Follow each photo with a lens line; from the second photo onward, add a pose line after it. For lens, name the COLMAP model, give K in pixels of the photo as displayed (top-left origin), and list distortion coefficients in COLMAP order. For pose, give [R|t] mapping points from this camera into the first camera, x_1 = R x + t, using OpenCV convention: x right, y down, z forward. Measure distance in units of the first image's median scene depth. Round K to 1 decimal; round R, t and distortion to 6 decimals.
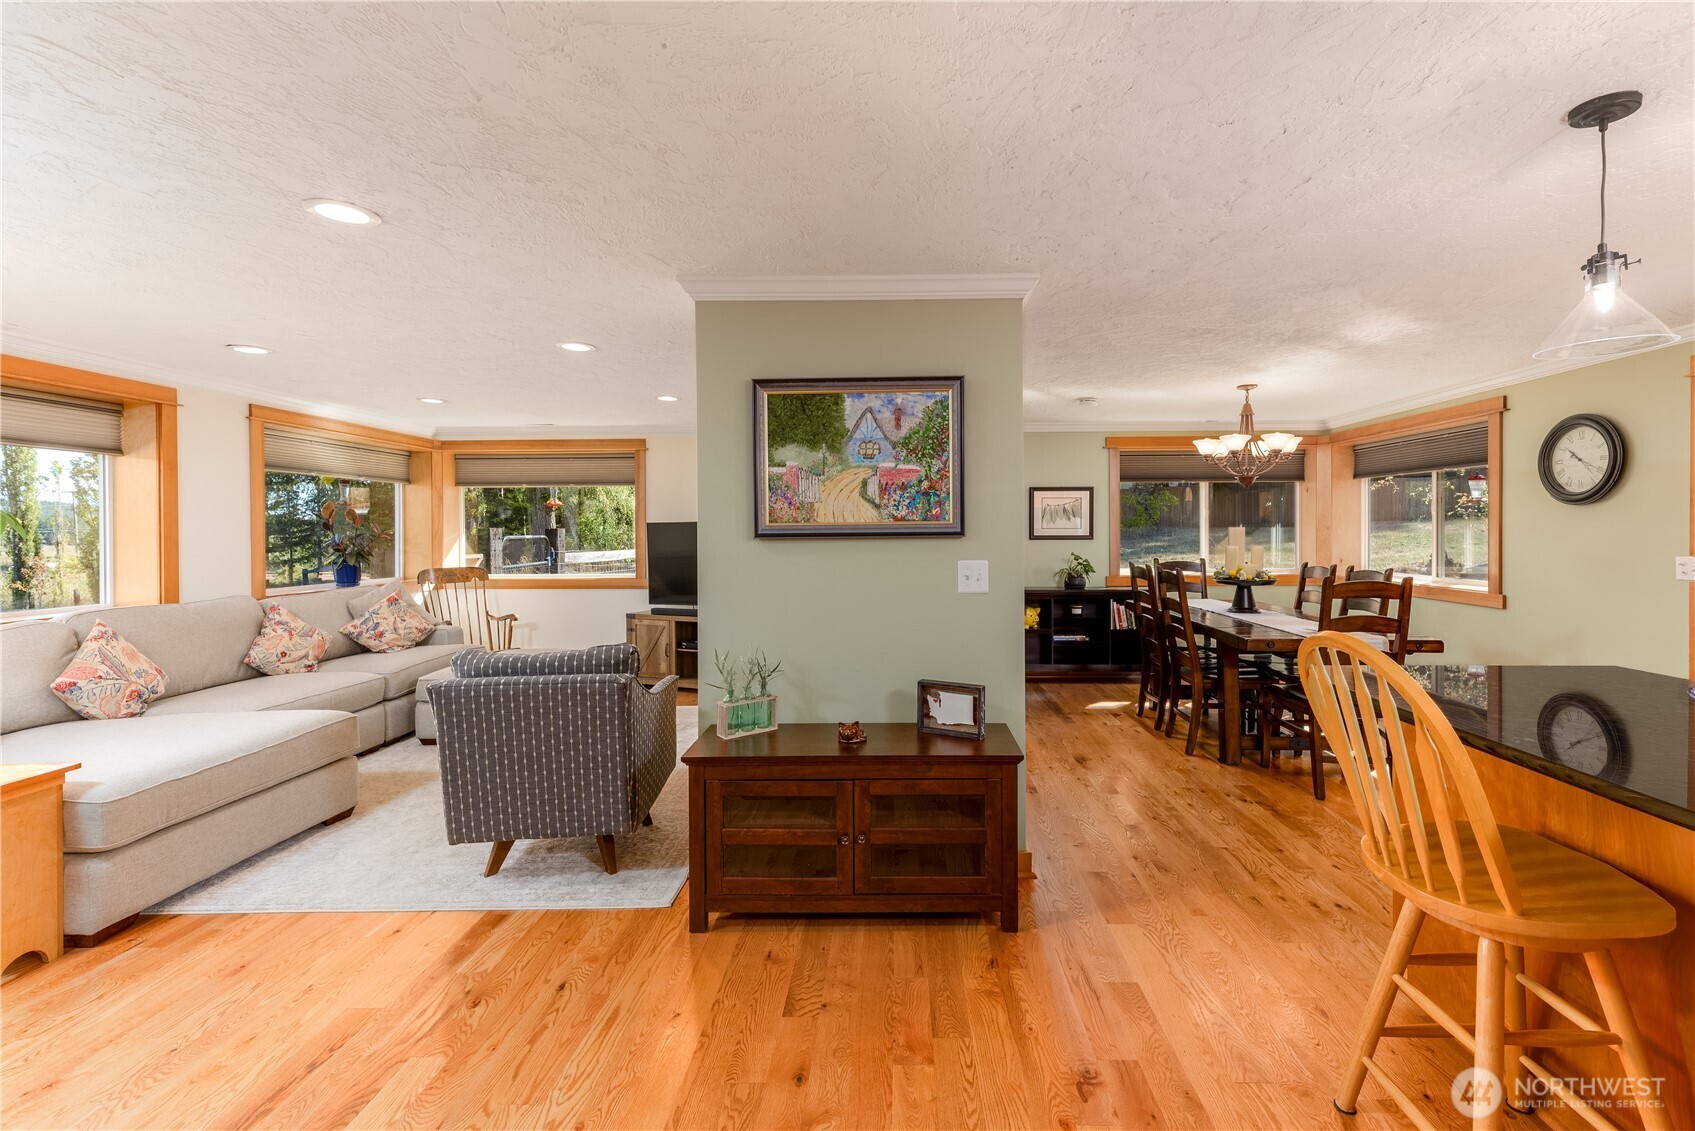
lens RADIAL K [[669.4, 0, 843.4], [0, 669.4, 539.9], [0, 0, 1]] dist [0.002022, 0.000528]
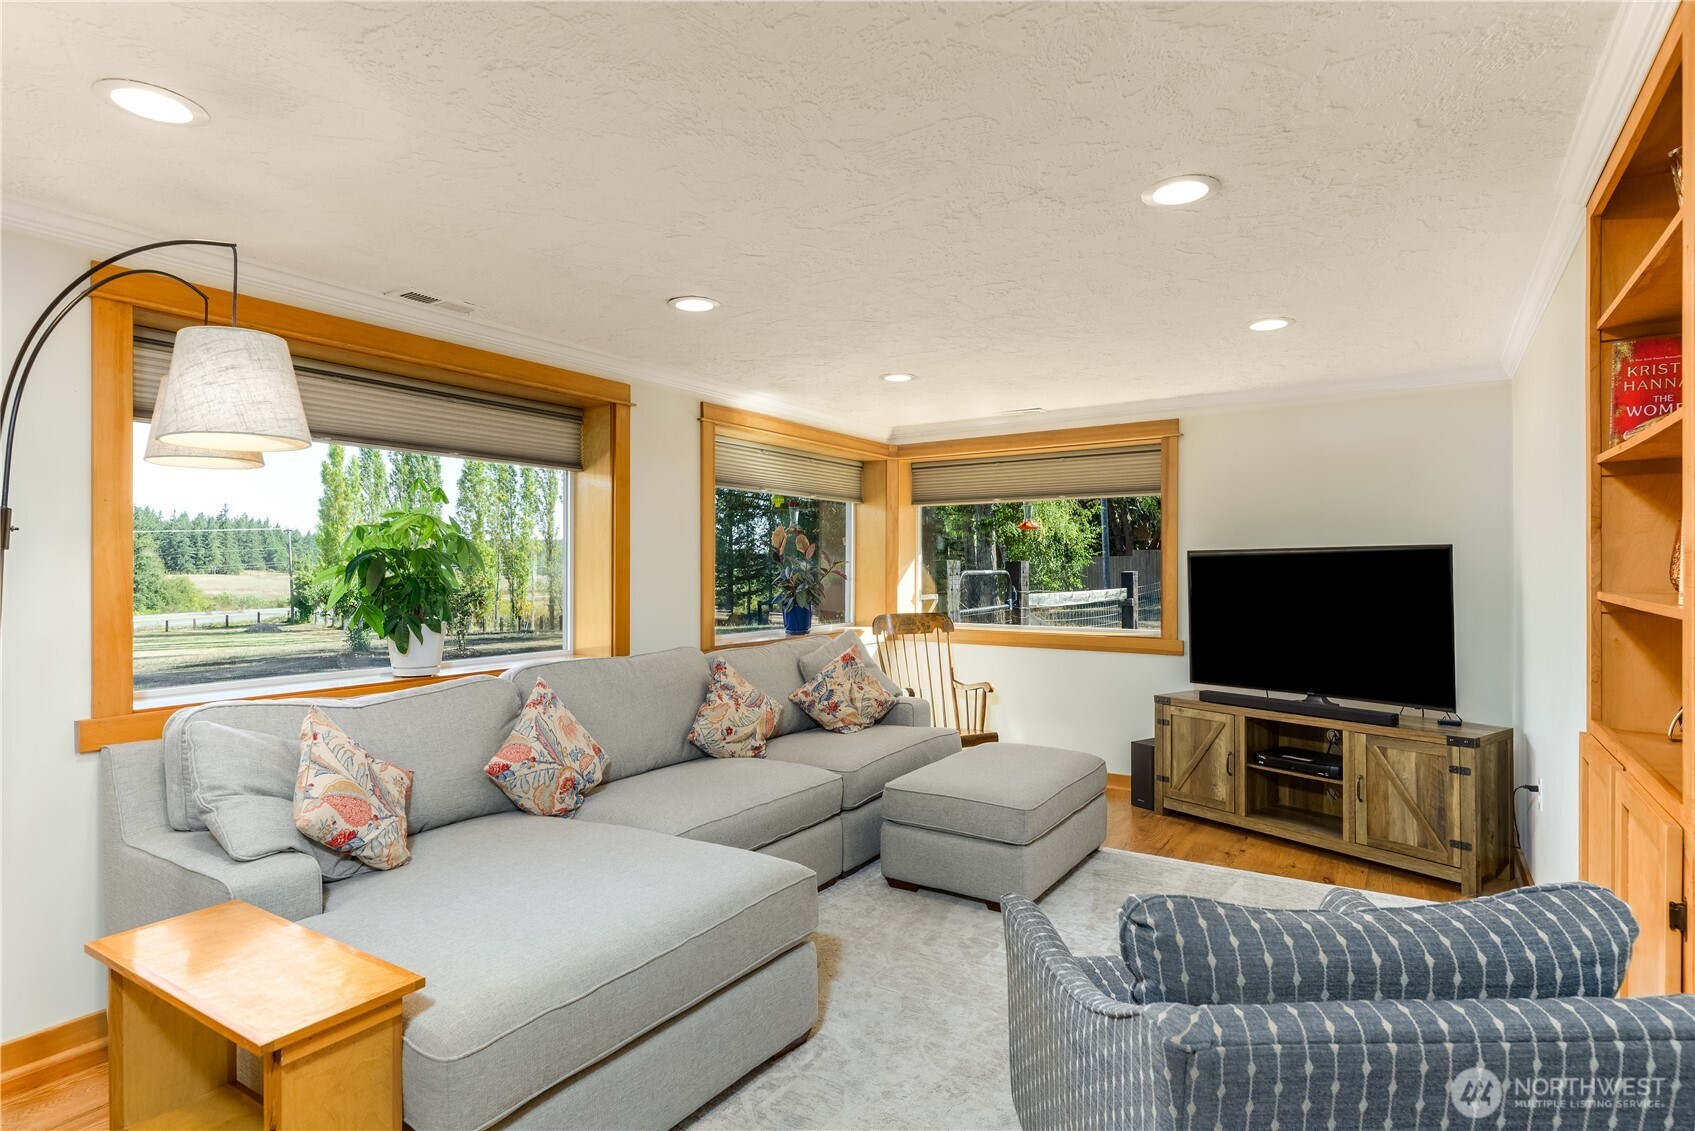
lens RADIAL K [[728.0, 0, 847.5], [0, 728.0, 565.5], [0, 0, 1]] dist [0.002901, 0.000232]
pose [[0.847834, 0.001761, -0.530259, -0.251753], [-0.008613, 0.999908, -0.010450, -0.002642], [0.530192, 0.013427, 0.847771, 0.324862]]
